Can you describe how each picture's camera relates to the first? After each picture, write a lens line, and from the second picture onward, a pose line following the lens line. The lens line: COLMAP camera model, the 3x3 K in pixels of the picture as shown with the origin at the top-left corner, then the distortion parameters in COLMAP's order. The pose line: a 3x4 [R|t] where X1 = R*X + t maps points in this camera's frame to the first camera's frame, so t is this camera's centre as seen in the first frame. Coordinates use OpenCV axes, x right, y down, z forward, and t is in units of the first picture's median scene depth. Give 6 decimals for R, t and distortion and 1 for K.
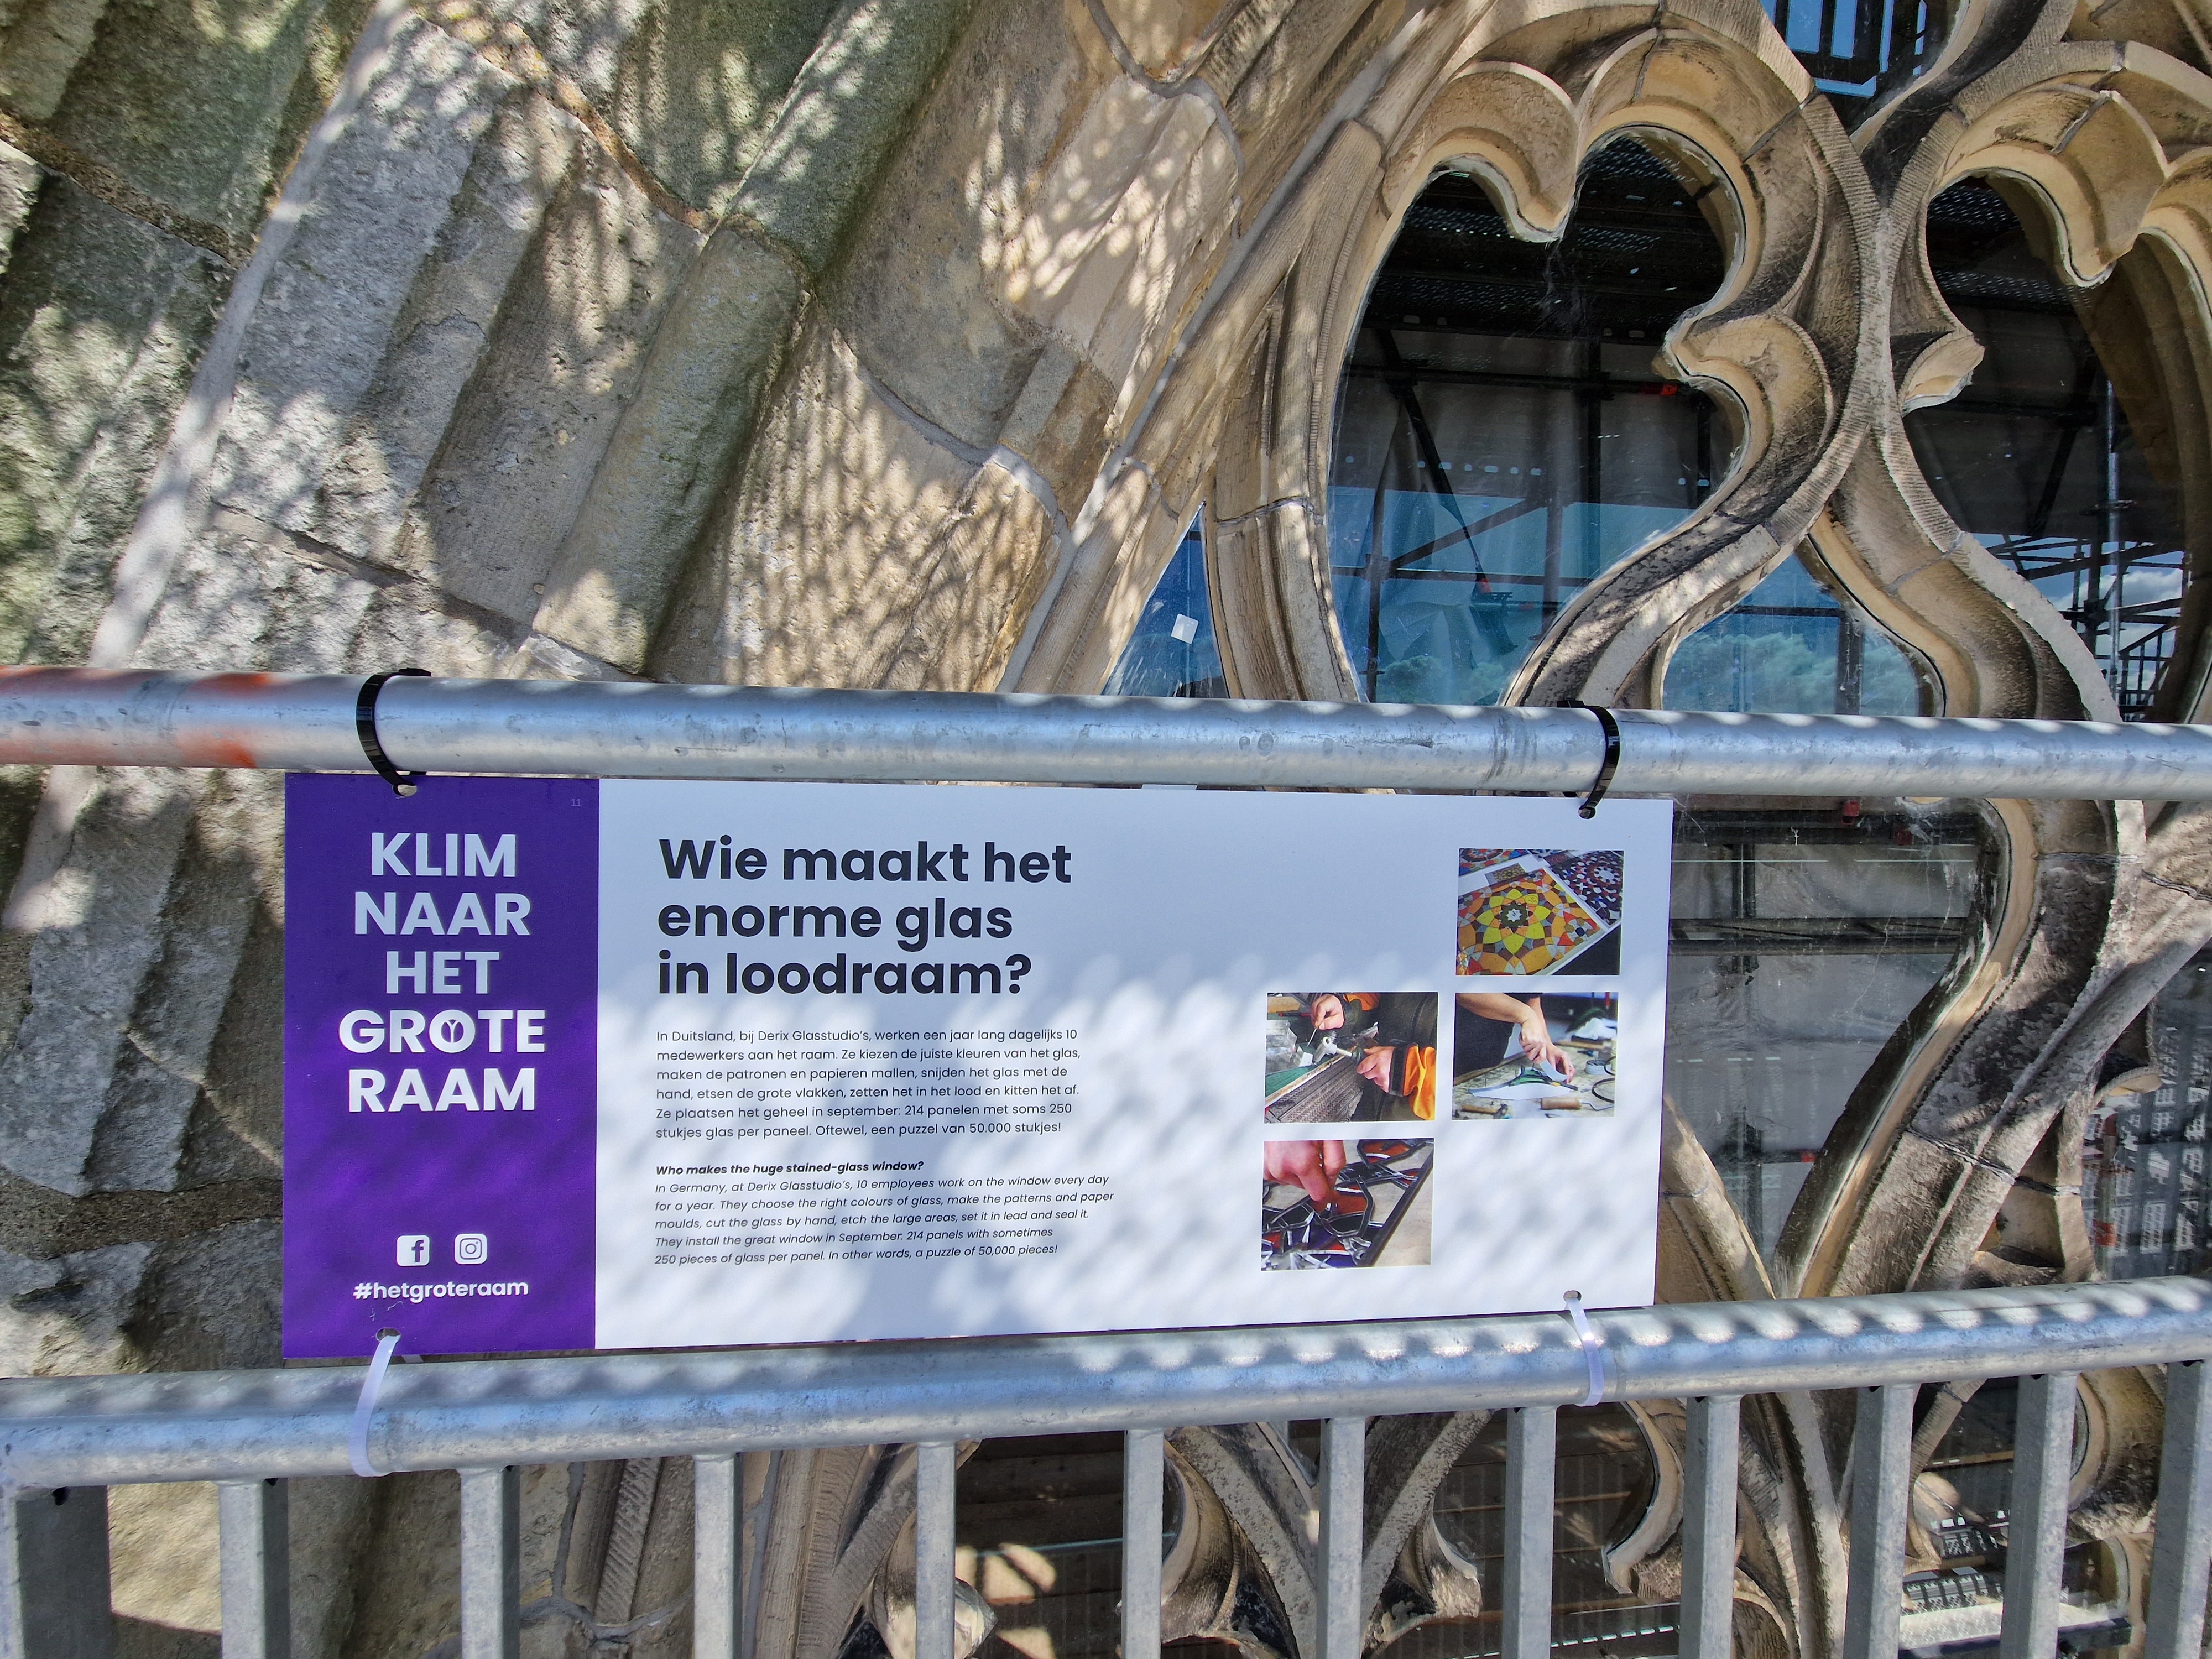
lens RADIAL K [[883.8, 0, 1120.2], [0, 883.8, 836.7], [0, 0, 1]] dist [0.003977, -0.001545]
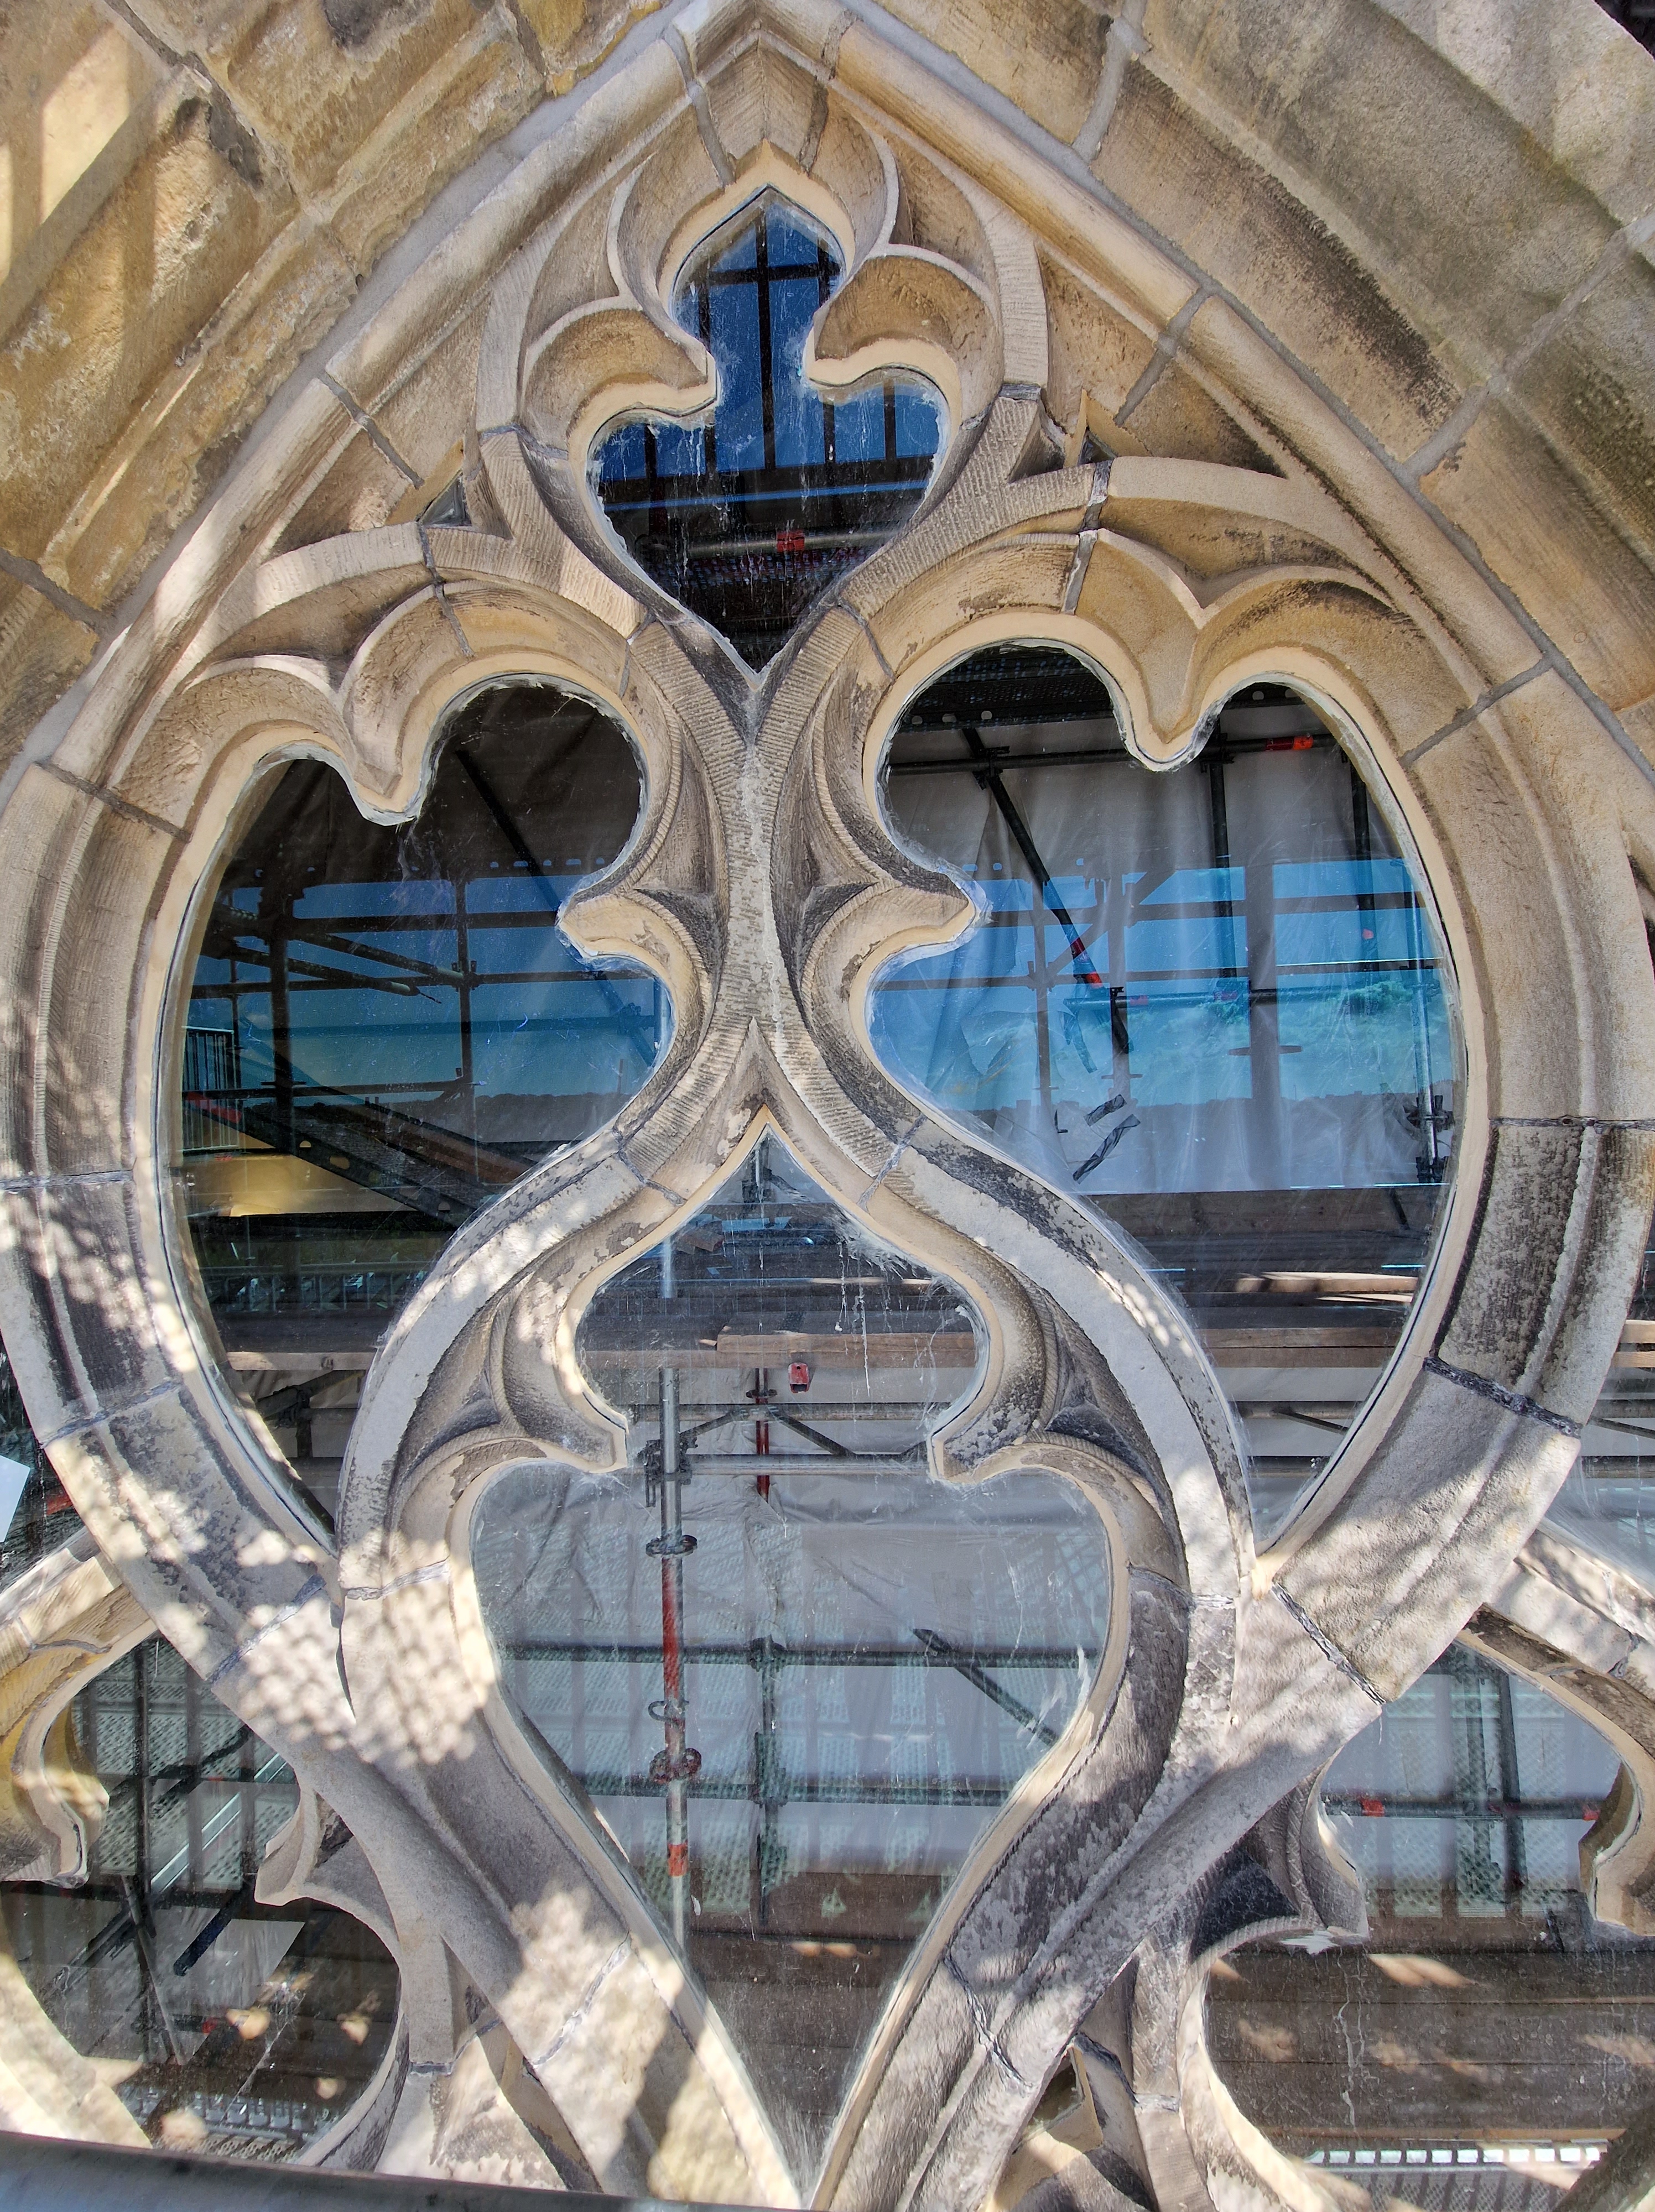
lens RADIAL K [[883.9, 0, 824.1], [0, 883.9, 1110.4], [0, 0, 1]] dist [0.003977, -0.001545]
pose [[0.979670, -0.041086, -0.196362, 0.997804], [0.028764, 0.997458, -0.065196, -0.316811], [0.198542, 0.058223, 0.978362, 0.254064]]
